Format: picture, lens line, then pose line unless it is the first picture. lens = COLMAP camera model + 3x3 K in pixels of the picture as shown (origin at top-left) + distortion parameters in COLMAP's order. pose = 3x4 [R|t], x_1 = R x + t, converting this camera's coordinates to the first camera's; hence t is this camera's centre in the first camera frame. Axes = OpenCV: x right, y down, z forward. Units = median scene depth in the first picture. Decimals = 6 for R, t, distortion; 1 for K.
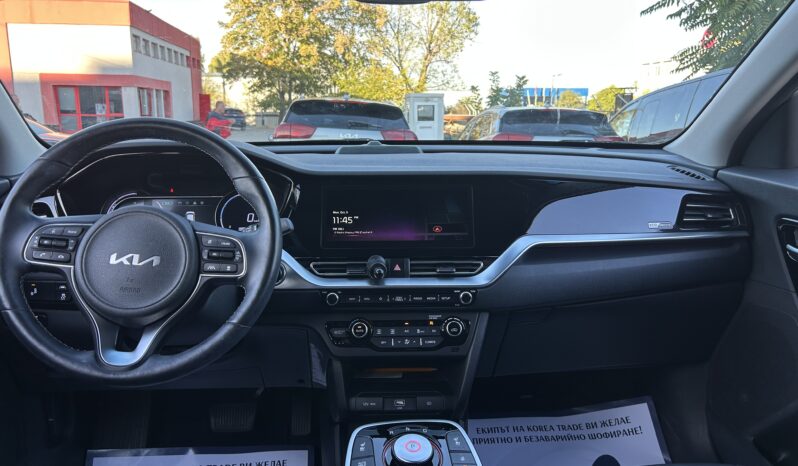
lens RADIAL K [[602.5, 0, 399.0], [0, 602.5, 233.0], [0, 0, 1]] dist [0.049366, -0.060647]
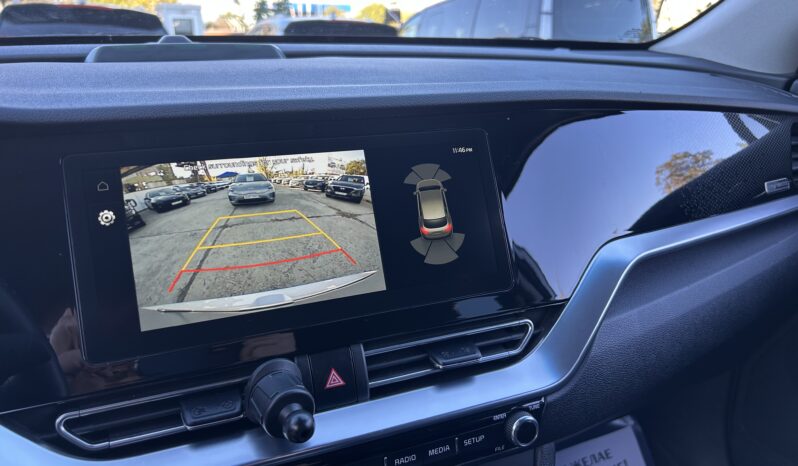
lens RADIAL K [[602.5, 0, 399.0], [0, 602.5, 233.0], [0, 0, 1]] dist [0.049366, -0.060647]
pose [[0.930627, -0.111083, 0.348703, -0.080448], [0.066543, 0.988300, 0.137243, -0.072127], [-0.359868, -0.104518, 0.927130, 0.655931]]
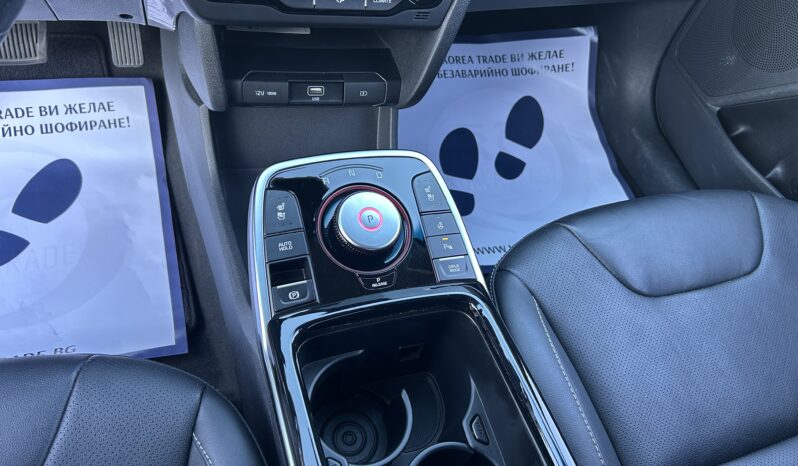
lens RADIAL K [[602.5, 0, 399.0], [0, 602.5, 233.0], [0, 0, 1]] dist [0.049366, -0.060647]
pose [[0.960662, -0.052089, 0.272792, -0.091745], [-0.149401, 0.731086, 0.665728, -0.034465], [-0.234111, -0.680294, 0.694544, 0.452040]]
